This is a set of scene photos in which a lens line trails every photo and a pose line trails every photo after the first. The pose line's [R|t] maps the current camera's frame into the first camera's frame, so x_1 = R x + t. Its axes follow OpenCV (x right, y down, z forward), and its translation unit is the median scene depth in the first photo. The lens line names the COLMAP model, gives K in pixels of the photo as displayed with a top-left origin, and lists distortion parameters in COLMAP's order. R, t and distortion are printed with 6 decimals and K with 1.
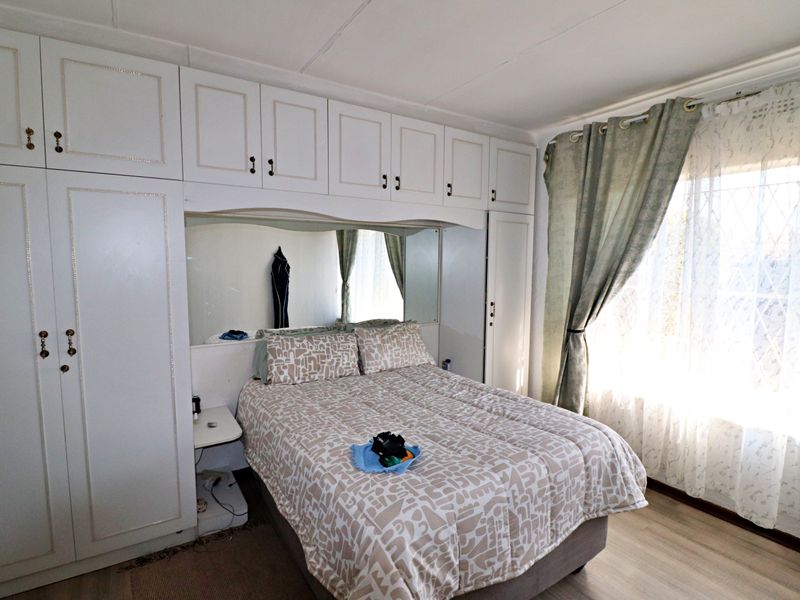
lens RADIAL K [[416.9, 0, 400.0], [0, 416.9, 300.0], [0, 0, 1]] dist [-0.013512, -0.001036]
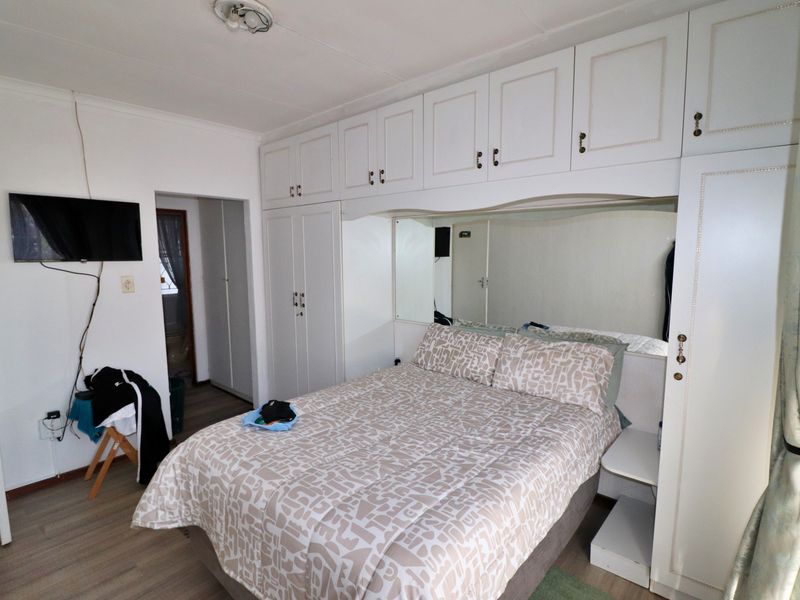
lens RADIAL K [[416.9, 0, 400.0], [0, 416.9, 300.0], [0, 0, 1]] dist [-0.013512, -0.001036]
pose [[0.271443, 0.104931, -0.956717, 0.756168], [-0.086121, 0.992700, 0.084443, -0.062871], [0.958594, 0.059472, 0.278498, 0.637949]]
